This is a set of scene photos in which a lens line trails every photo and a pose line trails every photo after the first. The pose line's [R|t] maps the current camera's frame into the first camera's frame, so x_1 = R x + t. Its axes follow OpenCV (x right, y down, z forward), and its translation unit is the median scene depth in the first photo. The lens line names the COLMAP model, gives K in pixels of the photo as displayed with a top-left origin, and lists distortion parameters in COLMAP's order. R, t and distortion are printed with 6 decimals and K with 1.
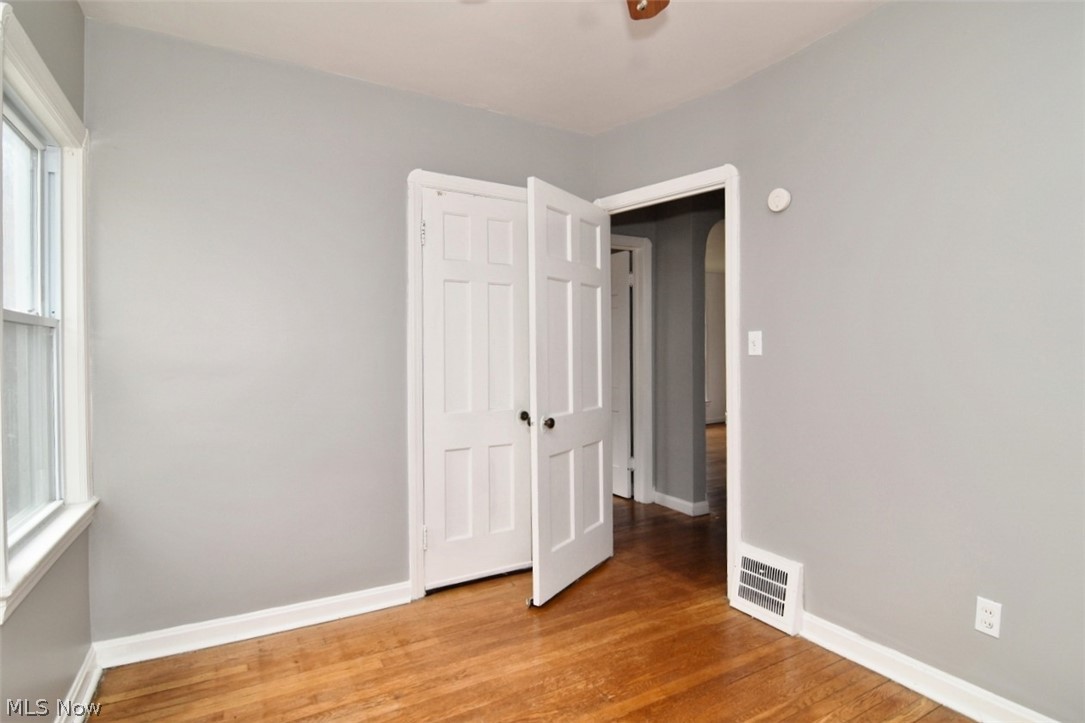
lens RADIAL K [[527.9, 0, 542.5], [0, 527.9, 361.5], [0, 0, 1]] dist [0.000535, -0.011451]
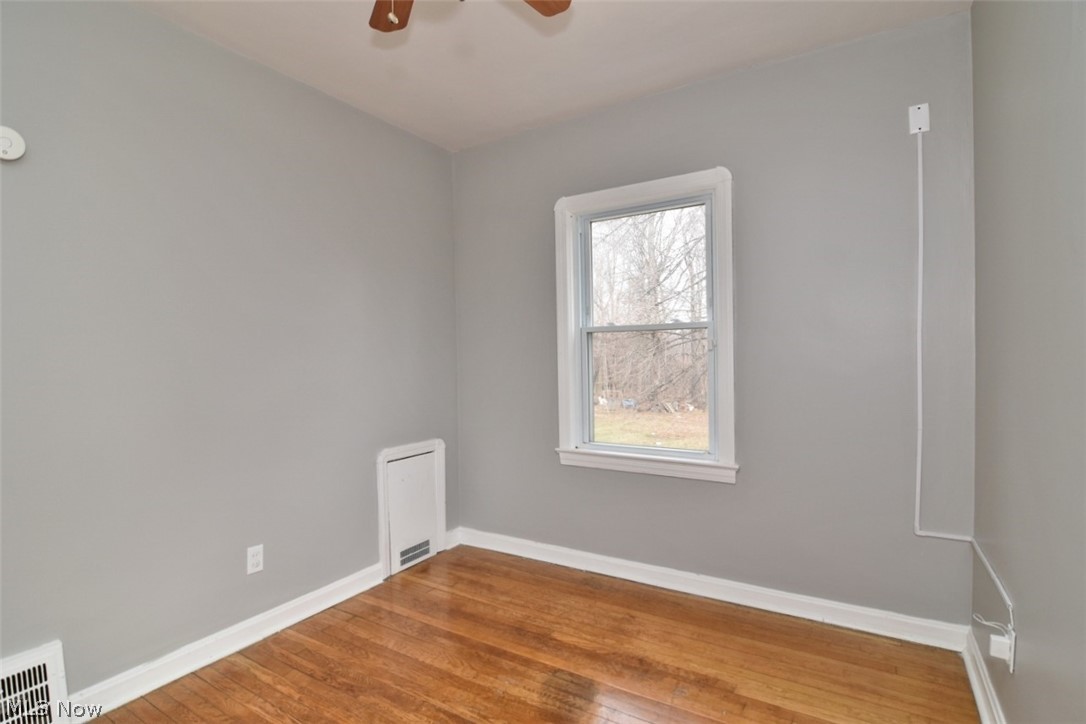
lens RADIAL K [[528.4, 0, 543.0], [0, 528.4, 362.0], [0, 0, 1]] dist [0.000535, -0.011451]
pose [[-0.474773, 0.003036, 0.880103, -0.633208], [0.025258, 0.999629, 0.010177, -0.006063], [-0.879746, 0.027062, -0.474674, 0.924561]]
